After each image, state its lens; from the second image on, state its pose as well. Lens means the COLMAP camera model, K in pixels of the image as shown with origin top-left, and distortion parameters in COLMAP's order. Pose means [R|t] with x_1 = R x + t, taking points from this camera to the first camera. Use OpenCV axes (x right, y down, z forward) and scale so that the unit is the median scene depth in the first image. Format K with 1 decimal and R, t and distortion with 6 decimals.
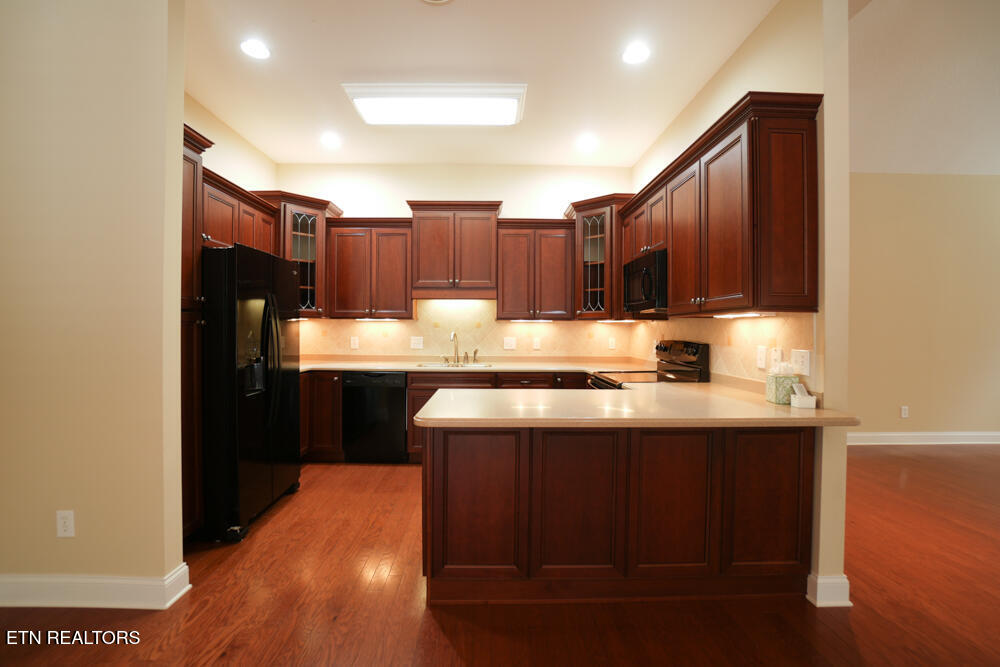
lens RADIAL K [[455.0, 0, 496.1], [0, 455.0, 331.0], [0, 0, 1]] dist [0.000062, 0.000569]
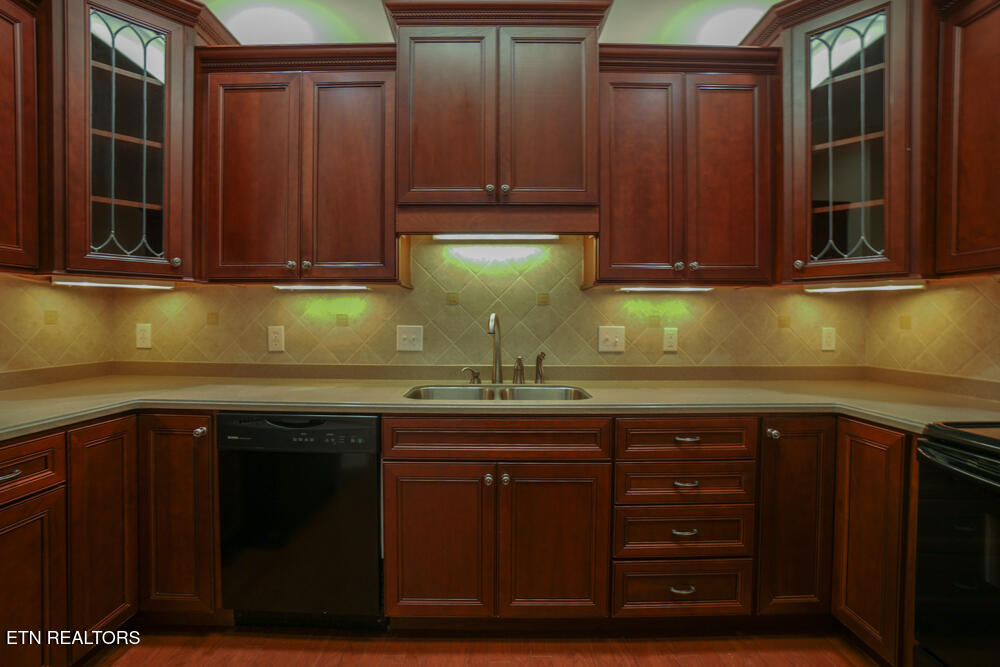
lens RADIAL K [[455.0, 0, 501.9], [0, 455.0, 325.8], [0, 0, 1]] dist [0.000062, 0.000569]
pose [[0.999995, -0.002858, 0.001499, -0.087768], [0.002849, 0.999979, 0.005780, 0.011724], [-0.001515, -0.005776, 0.999982, 0.574560]]
